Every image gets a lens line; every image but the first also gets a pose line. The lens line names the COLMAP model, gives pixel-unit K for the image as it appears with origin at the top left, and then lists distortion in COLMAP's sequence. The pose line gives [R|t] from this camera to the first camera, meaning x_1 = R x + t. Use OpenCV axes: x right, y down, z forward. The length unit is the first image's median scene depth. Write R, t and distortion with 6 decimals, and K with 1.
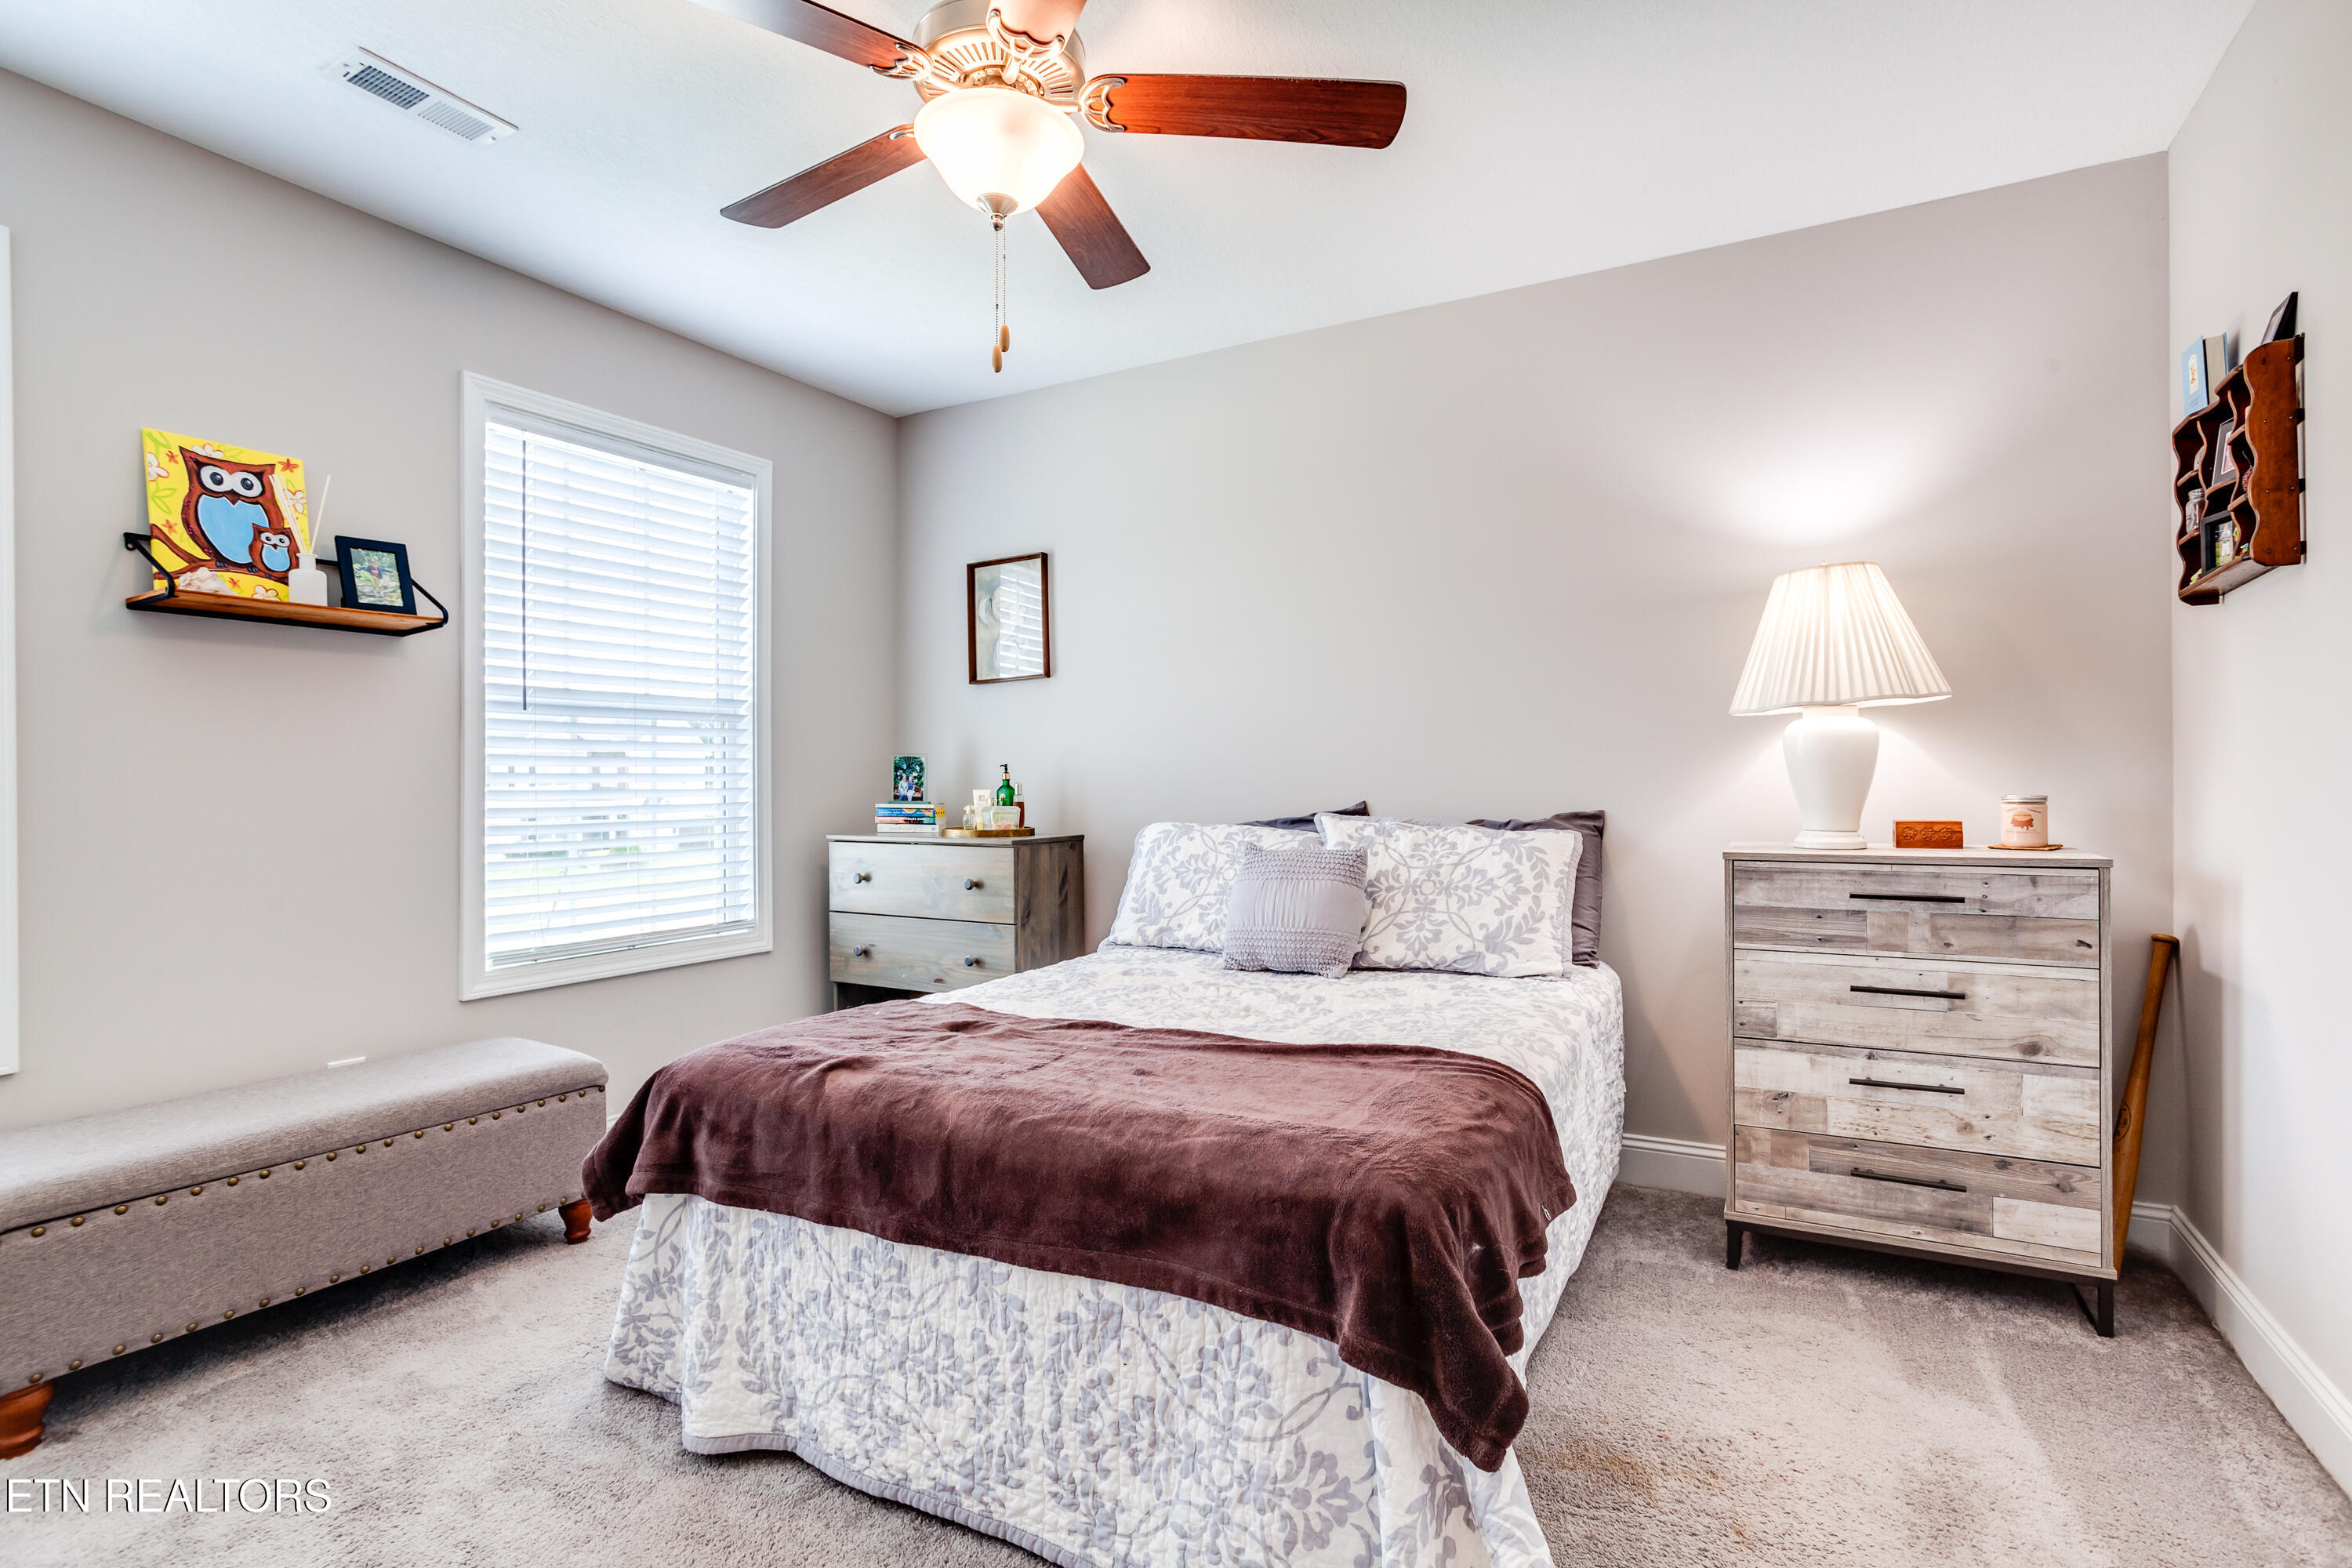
lens RADIAL K [[1141.8, 0, 1175.6], [0, 1141.8, 780.8], [0, 0, 1]] dist [-0.050495, 0.026812]
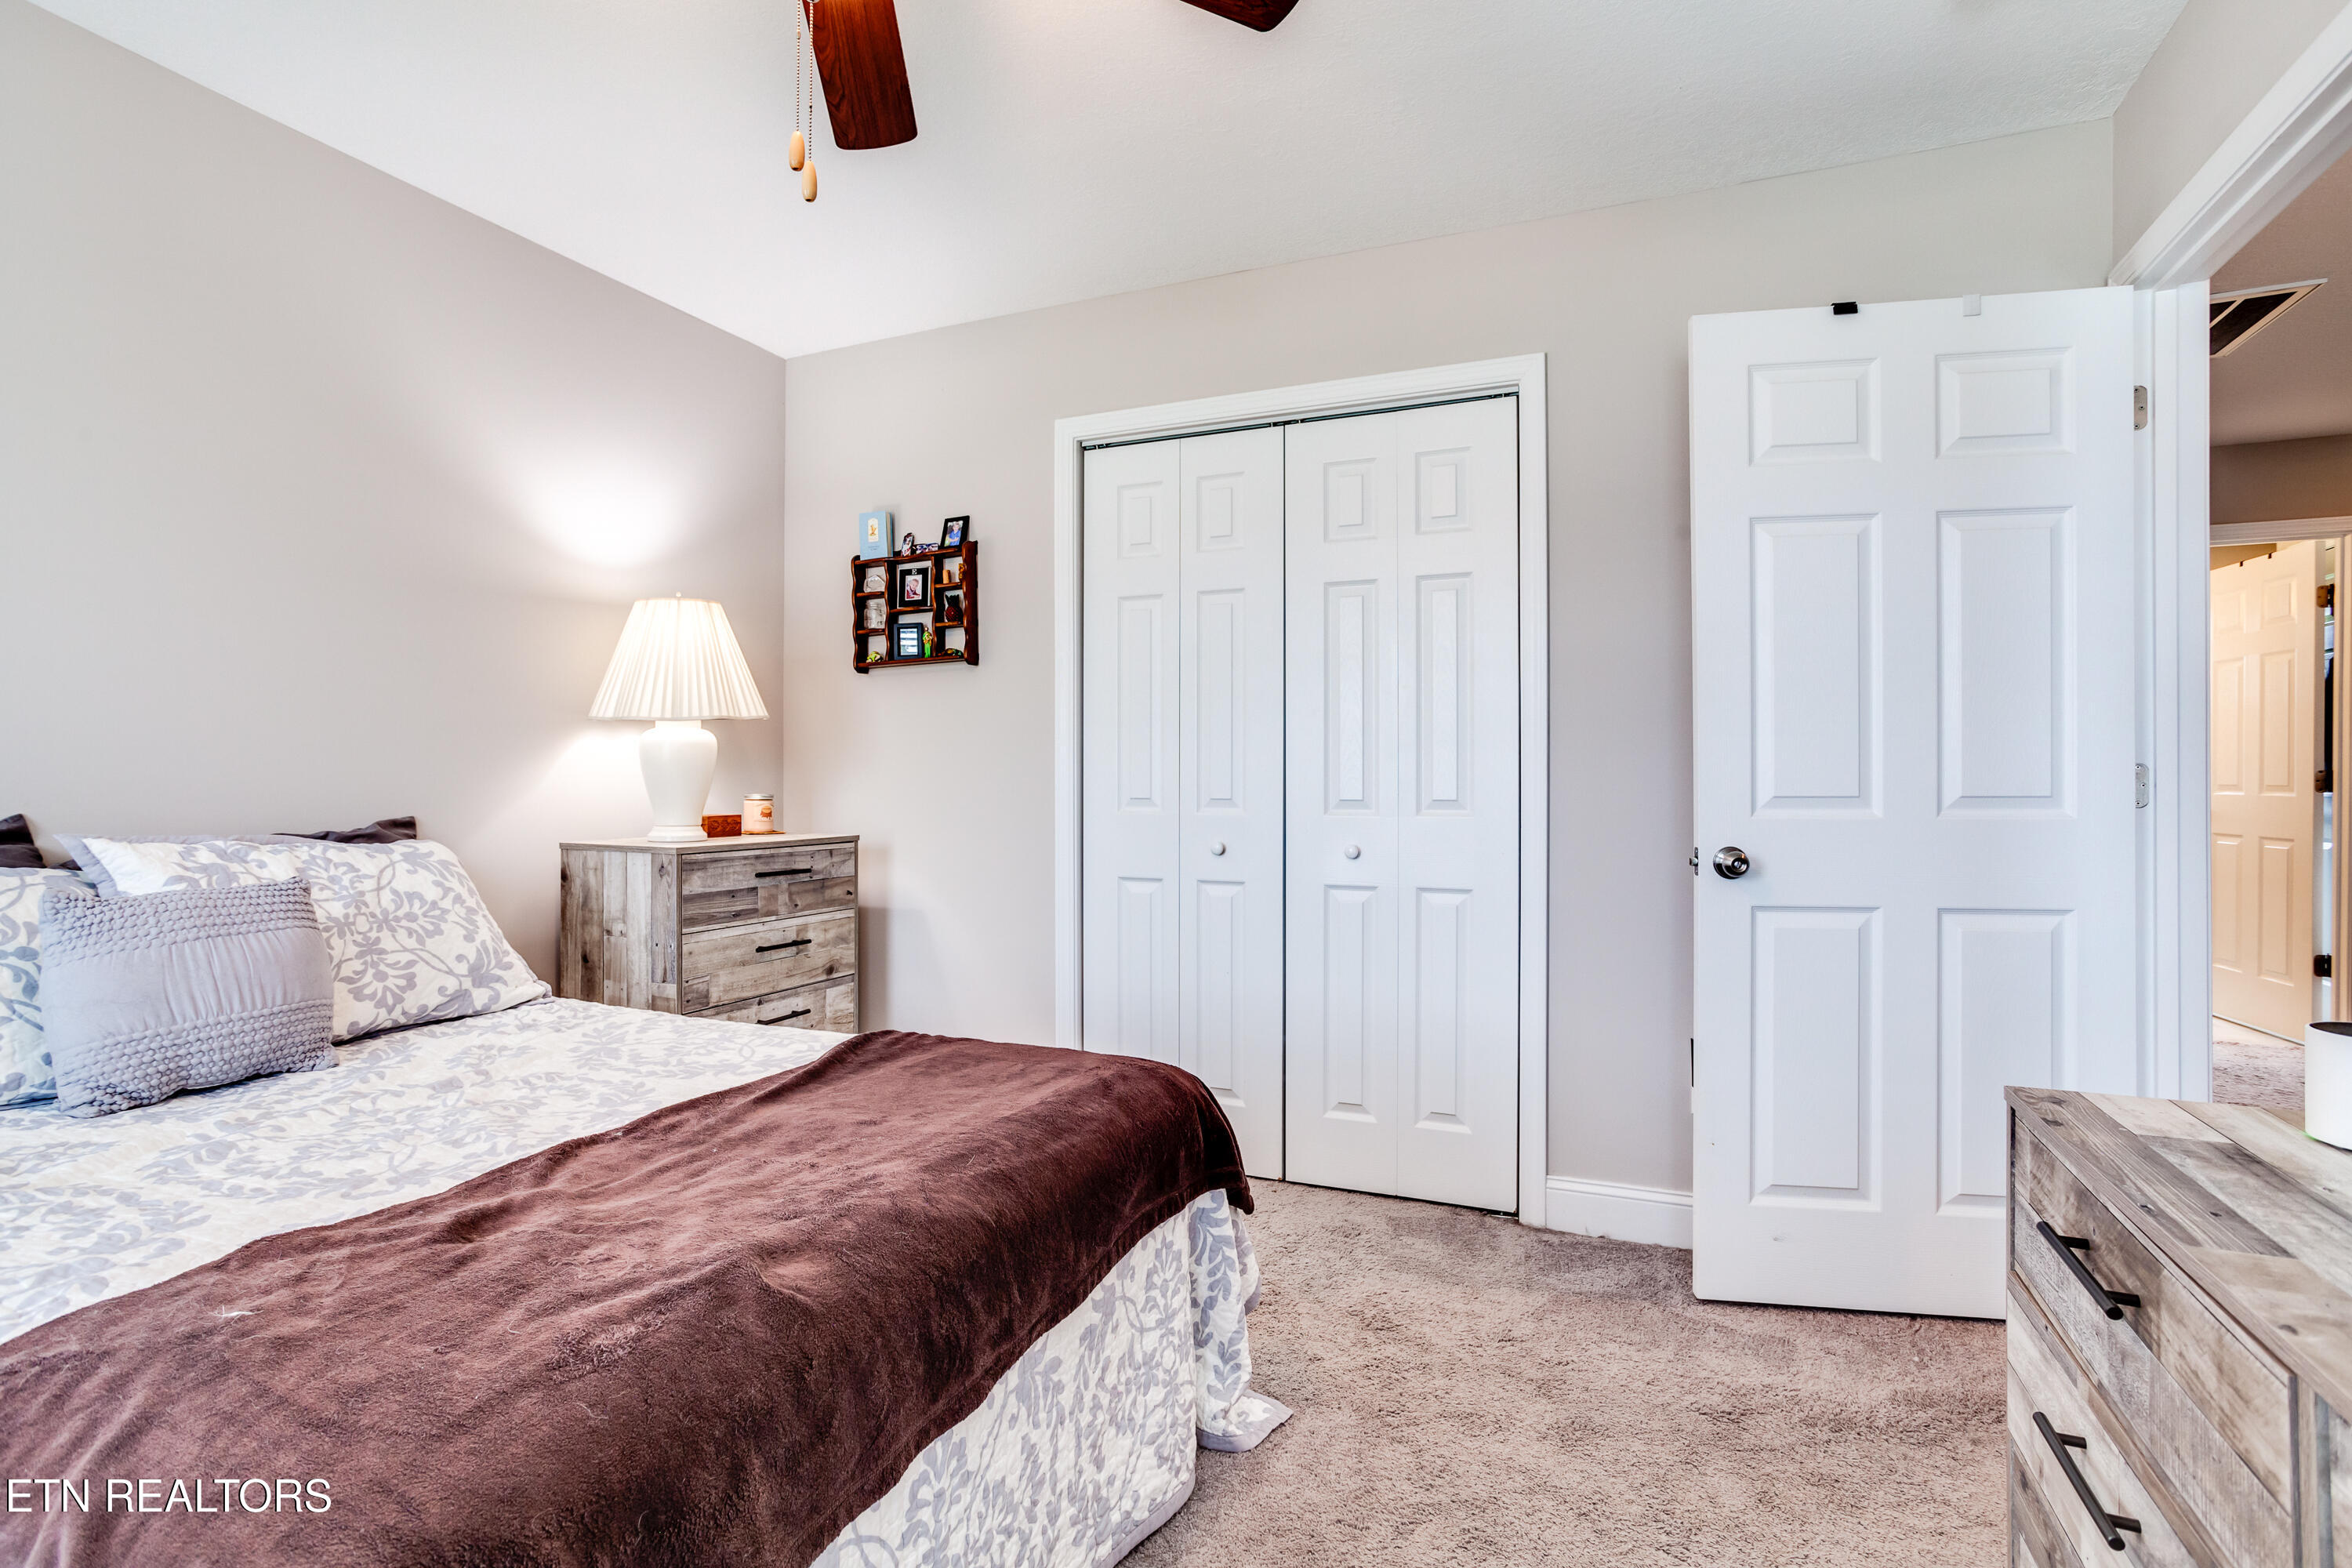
lens RADIAL K [[1141.8, 0, 1167.8], [0, 1141.8, 785.8], [0, 0, 1]] dist [-0.050495, 0.026812]
pose [[-0.090907, 0.002585, 0.995856, -0.664049], [0.000509, 0.999997, -0.002549, 0.006506], [-0.995859, 0.000275, -0.090908, 0.641318]]
